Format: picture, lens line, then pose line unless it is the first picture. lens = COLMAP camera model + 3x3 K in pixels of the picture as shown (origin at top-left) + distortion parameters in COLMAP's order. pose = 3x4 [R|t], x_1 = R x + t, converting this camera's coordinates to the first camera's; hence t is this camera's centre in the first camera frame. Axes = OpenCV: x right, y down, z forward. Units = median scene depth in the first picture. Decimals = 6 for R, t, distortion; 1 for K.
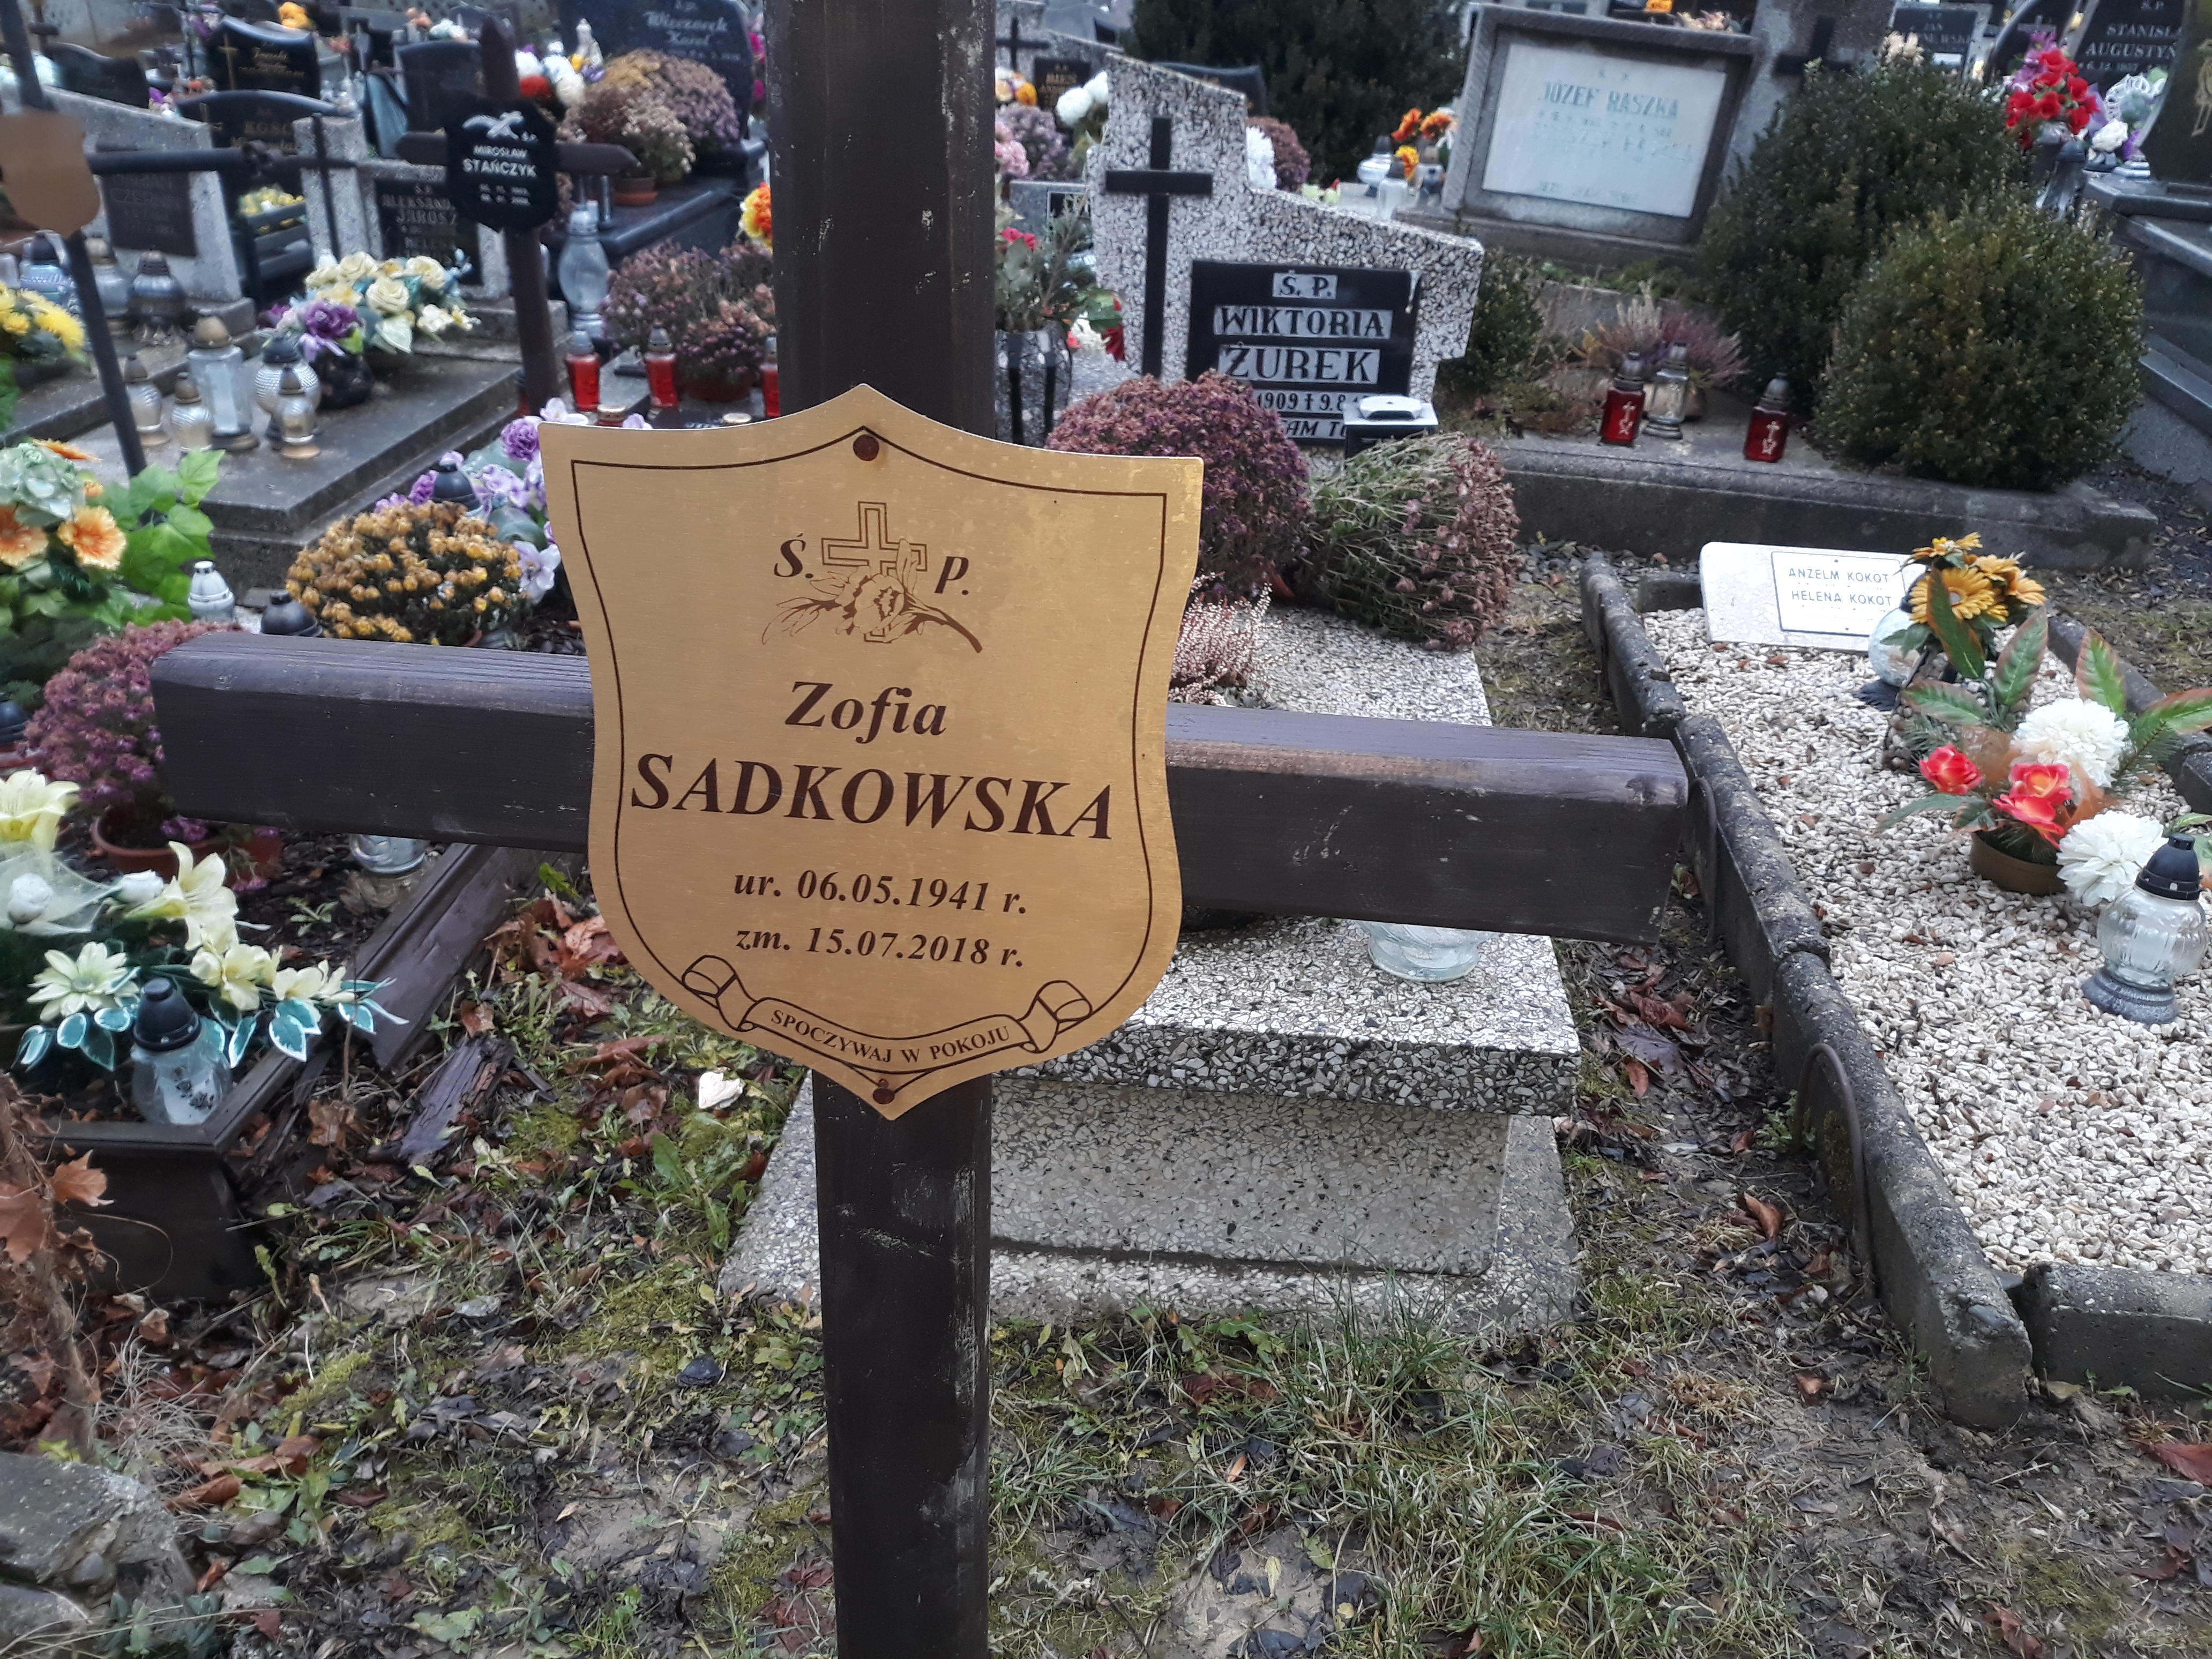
lens RADIAL K [[1858.8, 0, 1106.0], [0, 1858.8, 829.5], [0, 0, 1]] dist [0.123681, -0.342298]
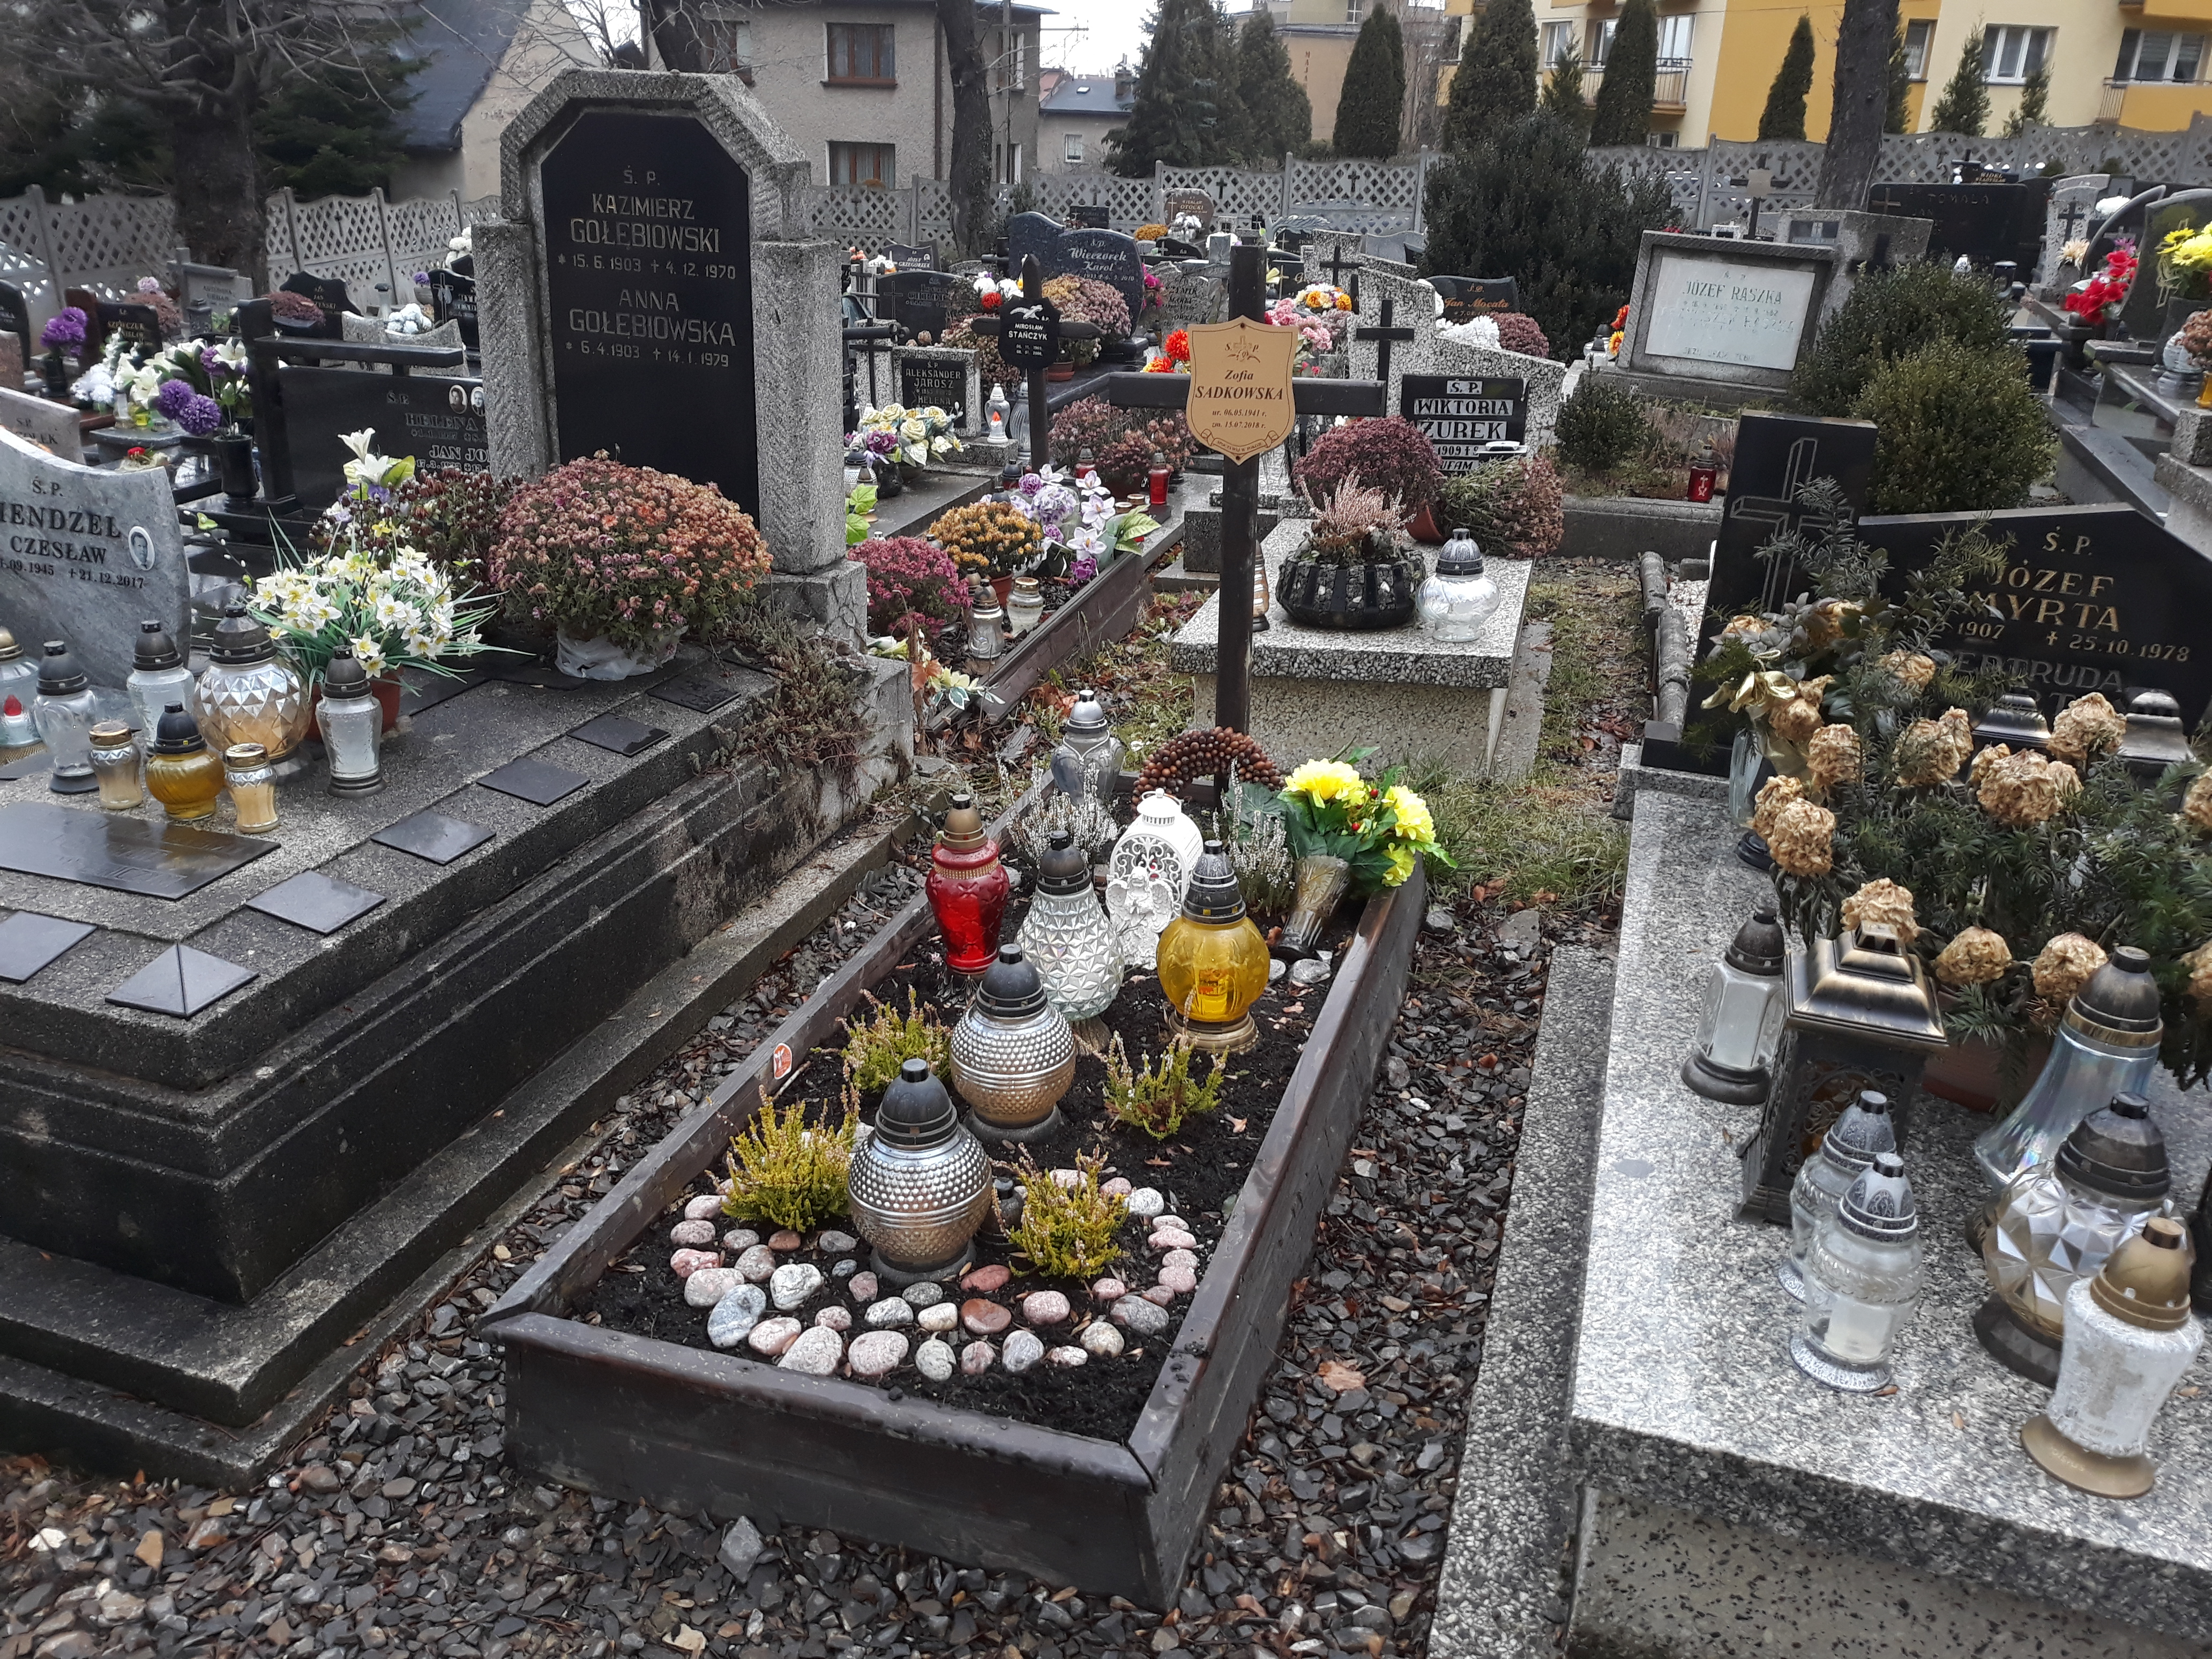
lens RADIAL K [[1858.8, 0, 1106.0], [0, 1858.8, 829.5], [0, 0, 1]] dist [0.123681, -0.342298]
pose [[0.984836, 0.032343, -0.170444, 0.085961], [-0.050102, 0.993630, -0.100942, 0.337103], [0.166093, 0.107951, 0.980183, -0.795782]]
